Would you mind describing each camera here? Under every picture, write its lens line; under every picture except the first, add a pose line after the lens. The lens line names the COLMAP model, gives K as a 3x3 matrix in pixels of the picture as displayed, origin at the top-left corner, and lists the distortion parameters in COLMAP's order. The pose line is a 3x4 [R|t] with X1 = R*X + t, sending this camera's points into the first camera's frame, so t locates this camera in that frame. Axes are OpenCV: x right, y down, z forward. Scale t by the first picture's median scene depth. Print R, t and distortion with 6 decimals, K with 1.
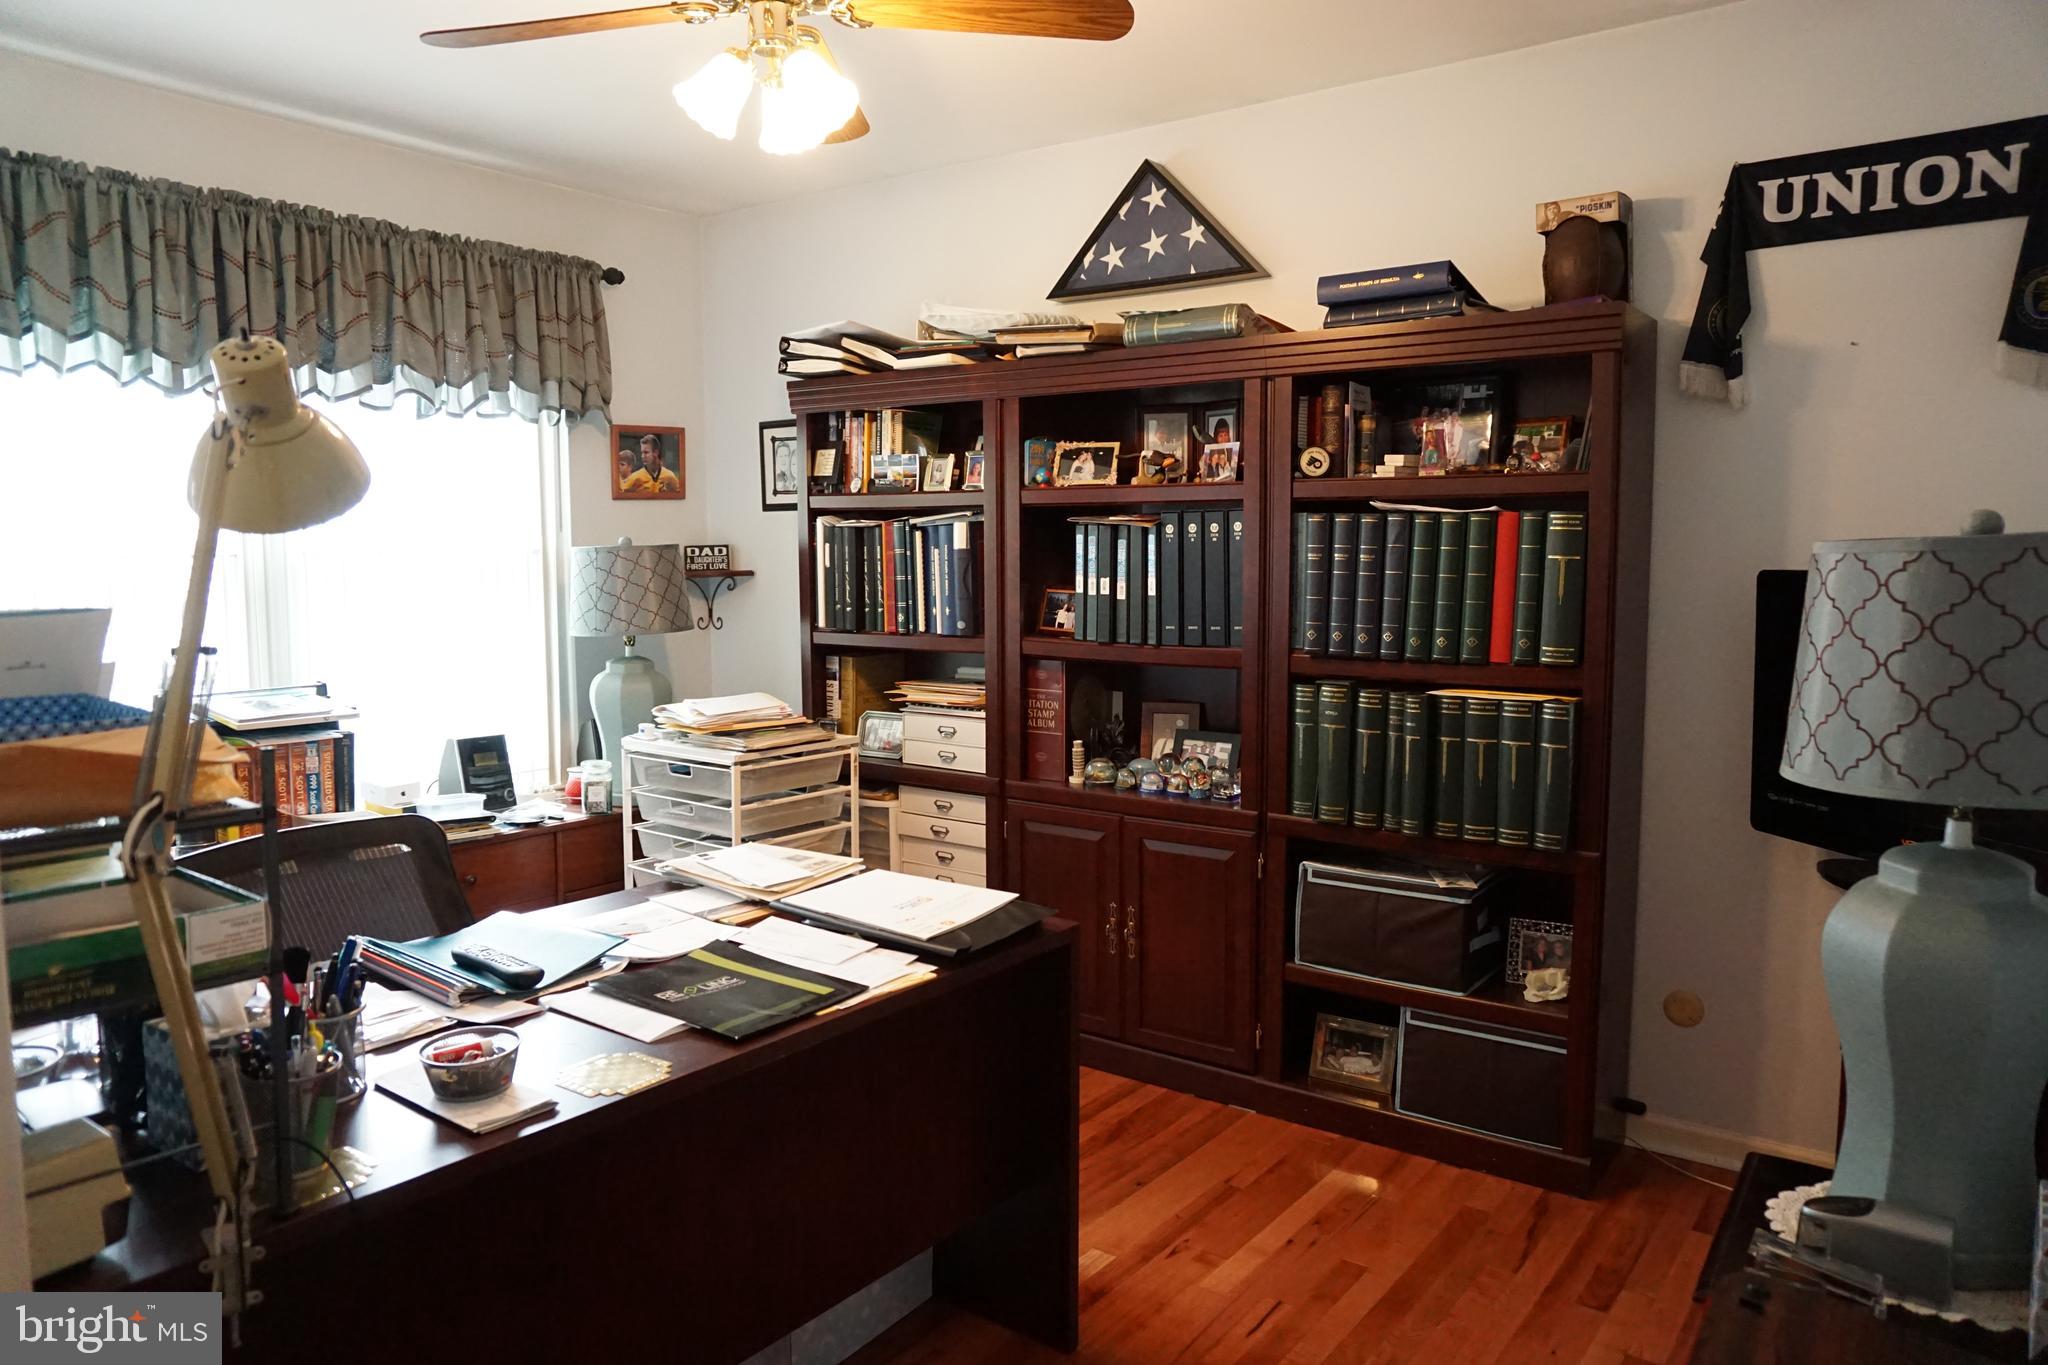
lens RADIAL K [[1365.1, 0, 1020.9], [0, 1365.1, 674.9], [0, 0, 1]] dist [-0.056185, 0.046013]
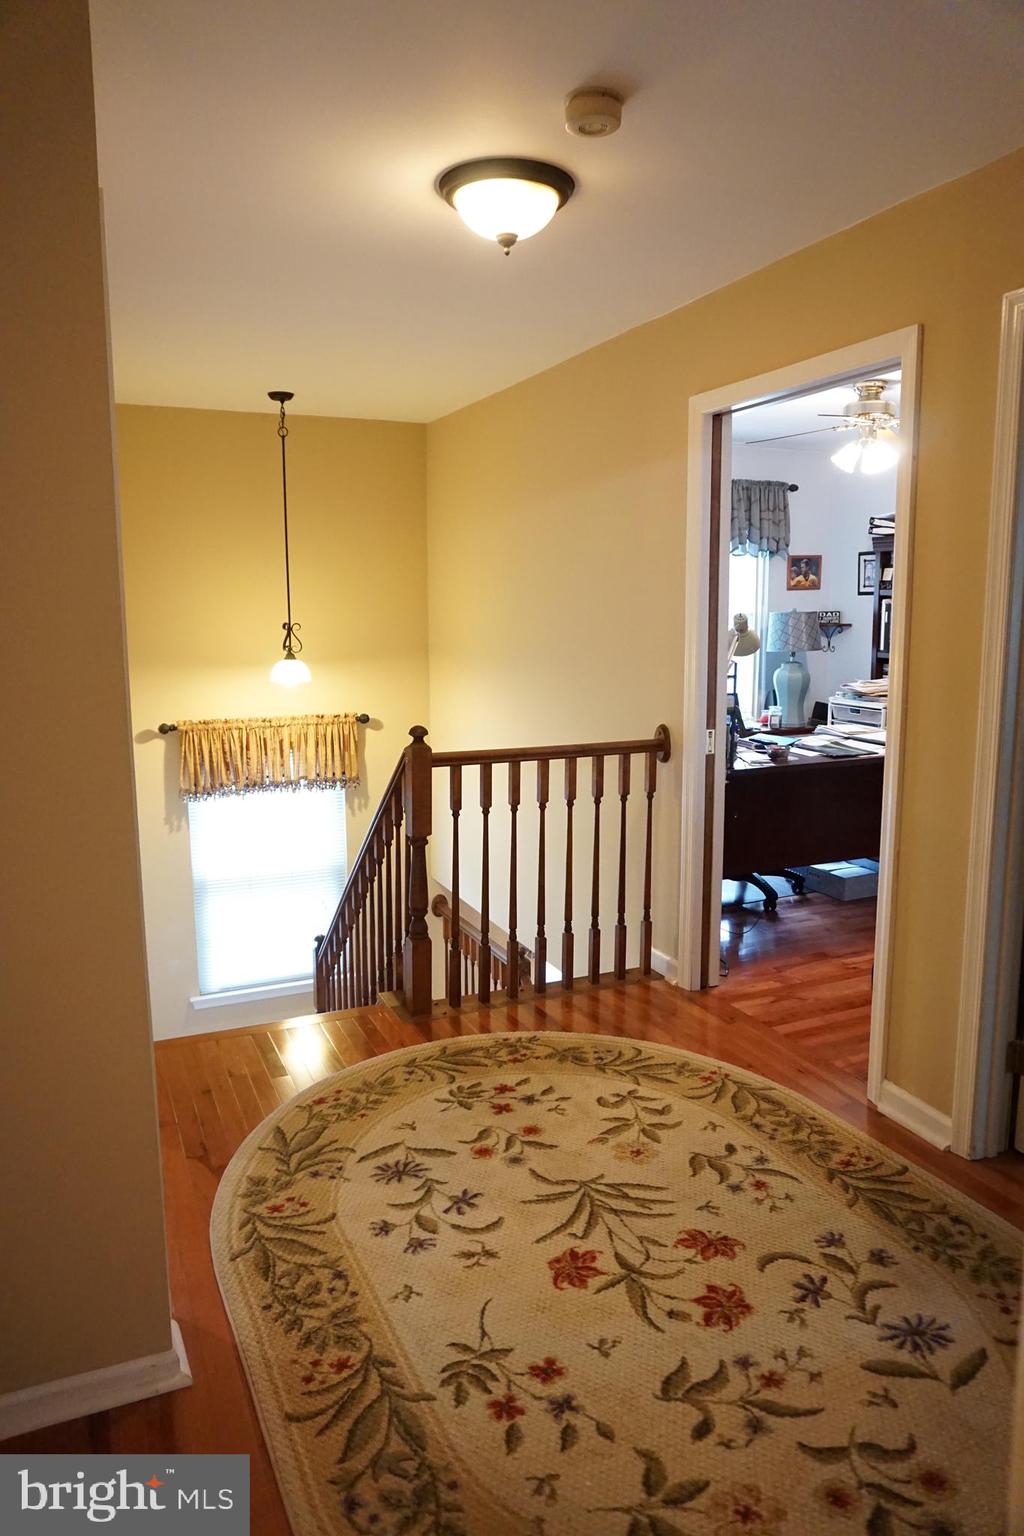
lens RADIAL K [[1023.8, 0, 512.0], [0, 1023.8, 768.0], [0, 0, 1]] dist [-0.056185, 0.046013]
pose [[0.870542, 0.074670, -0.486397, 0.138940], [-0.043747, 0.996250, 0.074643, 0.055377], [0.490146, -0.043701, 0.870544, -0.688776]]
